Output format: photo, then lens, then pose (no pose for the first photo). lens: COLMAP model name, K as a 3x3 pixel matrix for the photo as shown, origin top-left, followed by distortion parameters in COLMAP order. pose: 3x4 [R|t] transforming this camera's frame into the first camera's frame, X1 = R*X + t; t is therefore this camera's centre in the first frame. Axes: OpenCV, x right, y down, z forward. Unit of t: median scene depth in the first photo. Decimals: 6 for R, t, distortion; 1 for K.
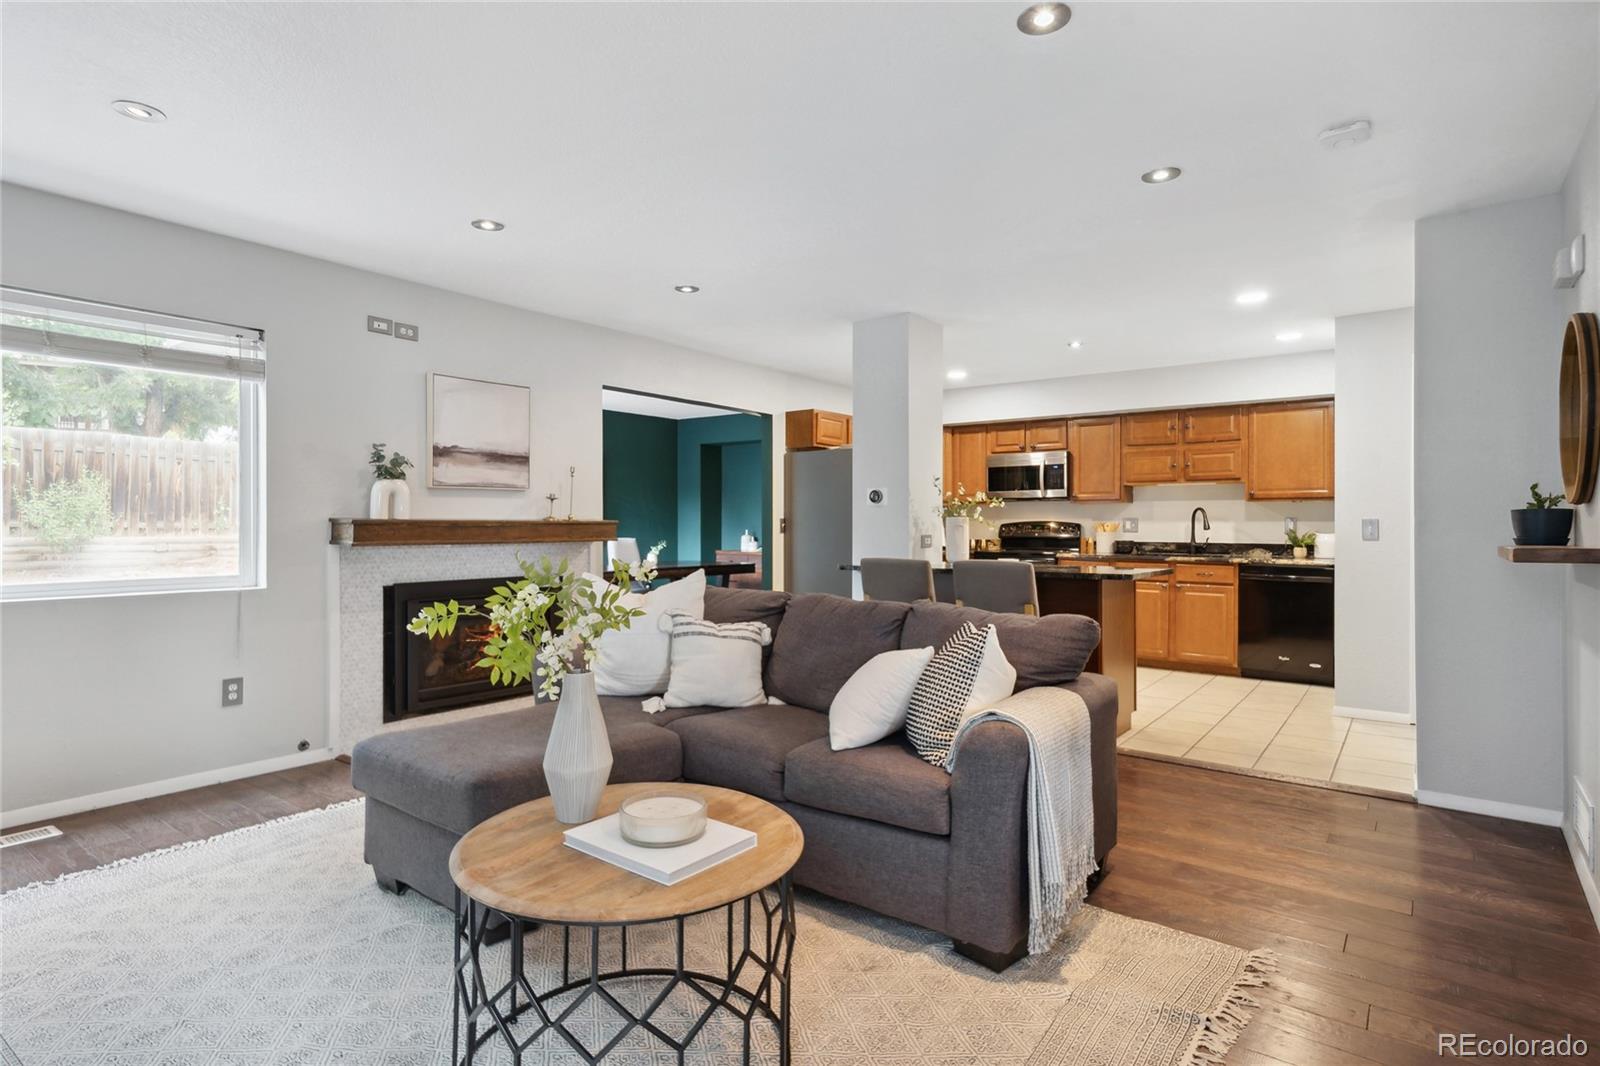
lens RADIAL K [[819.4, 0, 802.6], [0, 819.4, 526.1], [0, 0, 1]] dist [0.001181, -0.000260]
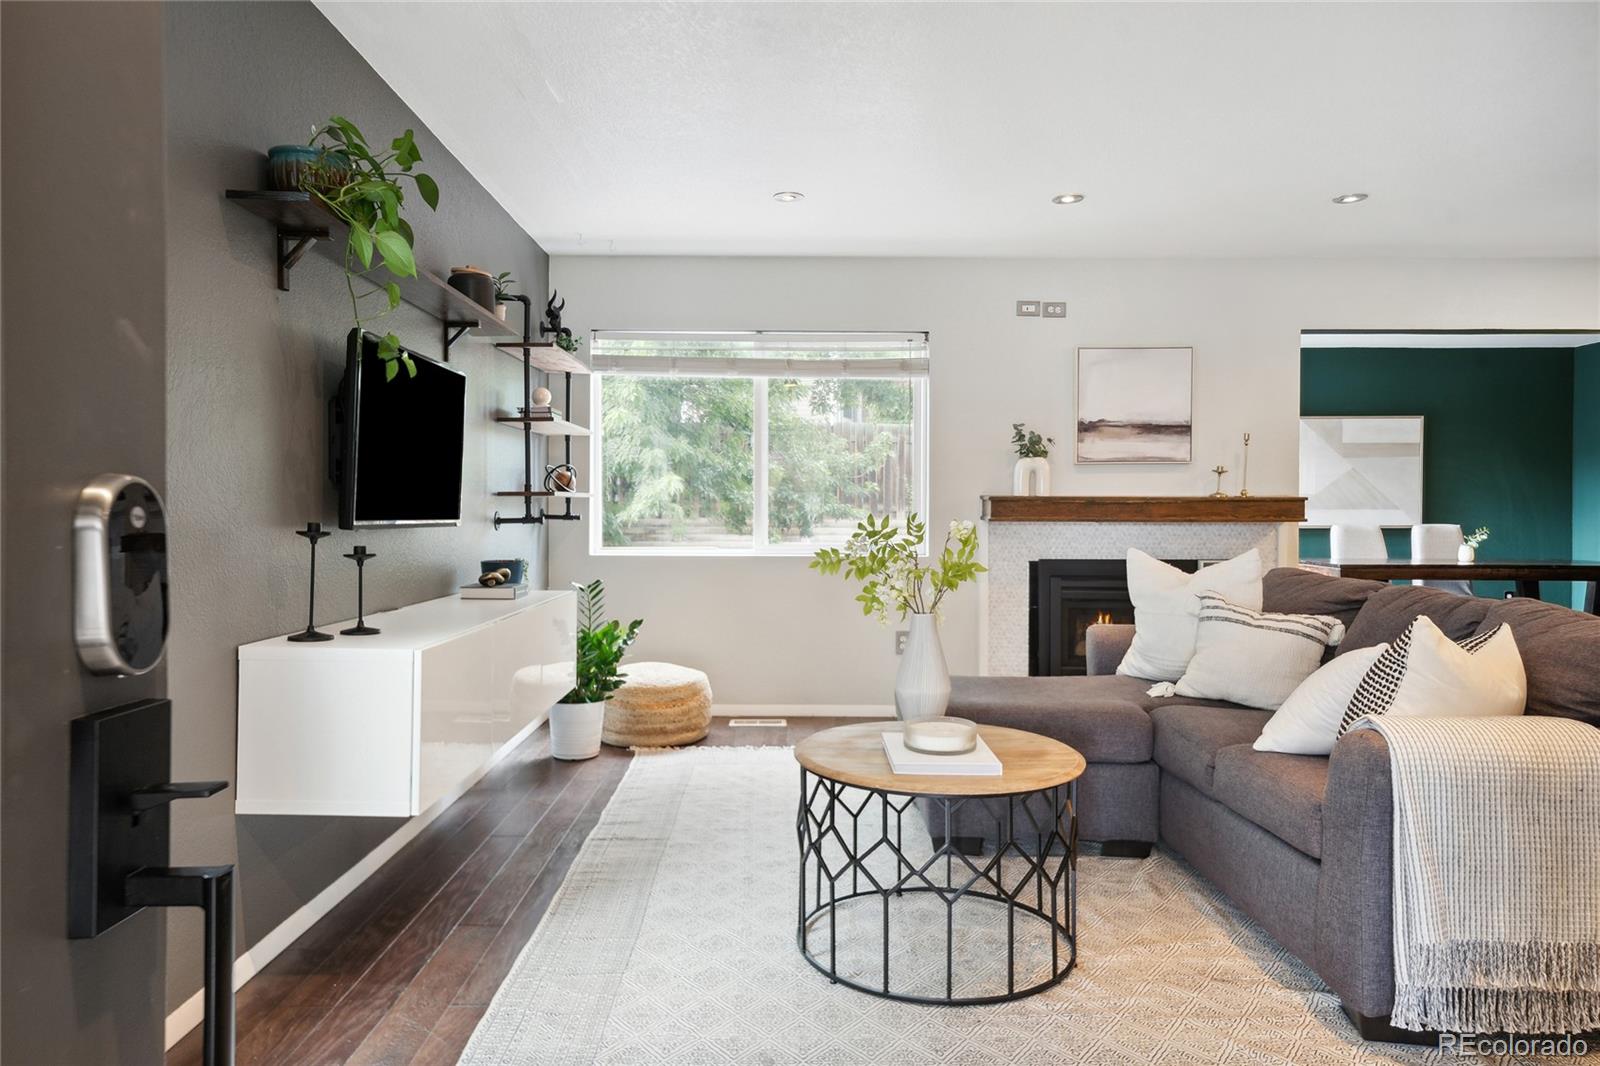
lens RADIAL K [[1046.6, 0, 777.8], [0, 1046.6, 526.7], [0, 0, 1]] dist [0.004069, -0.000577]
pose [[0.595970, 0.012573, -0.802908, 0.356306], [-0.003885, 0.999911, 0.012774, 0.014109], [0.802997, -0.004494, 0.595966, -0.039038]]
